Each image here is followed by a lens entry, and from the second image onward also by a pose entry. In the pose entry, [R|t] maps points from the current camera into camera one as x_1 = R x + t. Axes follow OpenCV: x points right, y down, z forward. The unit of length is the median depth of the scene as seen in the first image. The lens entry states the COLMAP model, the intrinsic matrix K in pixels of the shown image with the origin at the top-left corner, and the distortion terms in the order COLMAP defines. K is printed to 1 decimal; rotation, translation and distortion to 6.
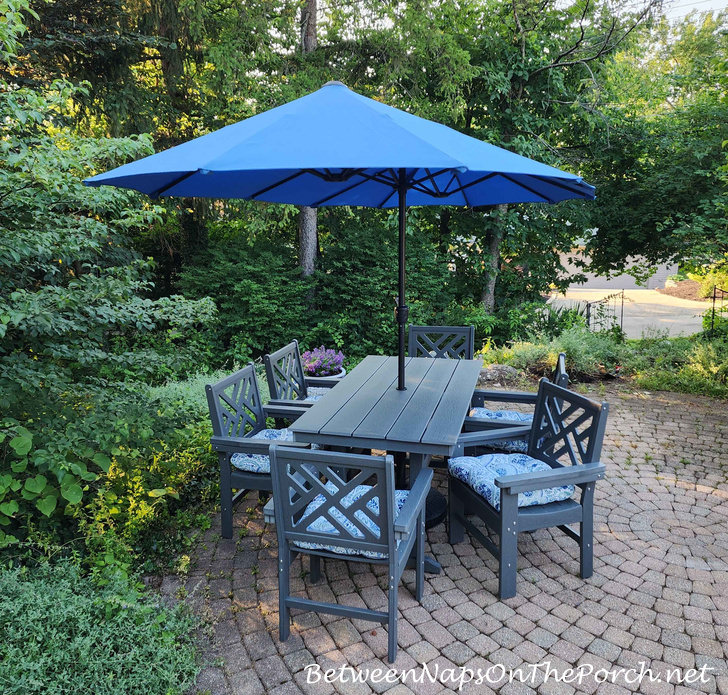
lens RADIAL K [[627.8, 0, 362.8], [0, 627.8, 361.2], [0, 0, 1]] dist [0.058541, -0.009126]
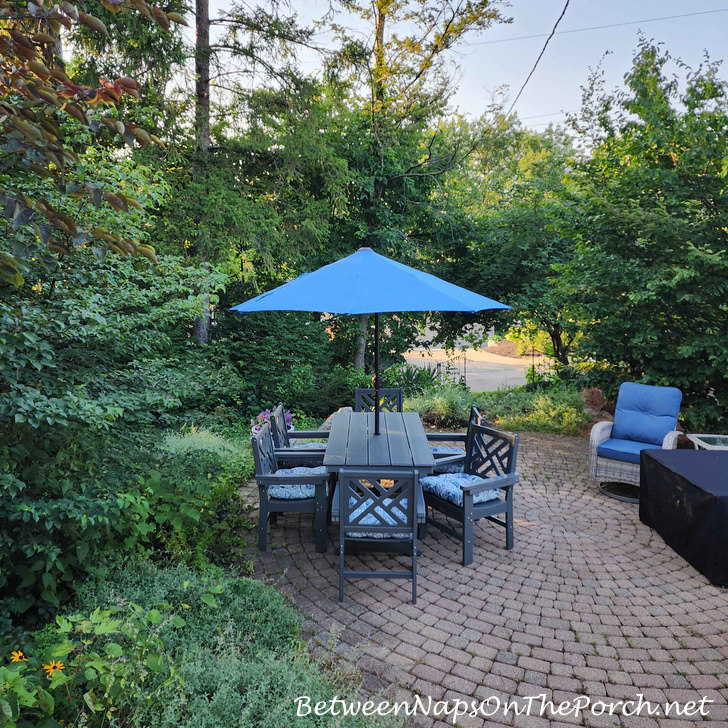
lens RADIAL K [[600.2, 0, 362.4], [0, 600.2, 364.2], [0, 0, 1]] dist [0.076062, -0.037214]
pose [[0.971348, -0.022391, 0.236603, -0.335423], [0.043613, 0.995439, -0.084847, -0.000277], [-0.233624, 0.092735, 0.967895, -0.389446]]
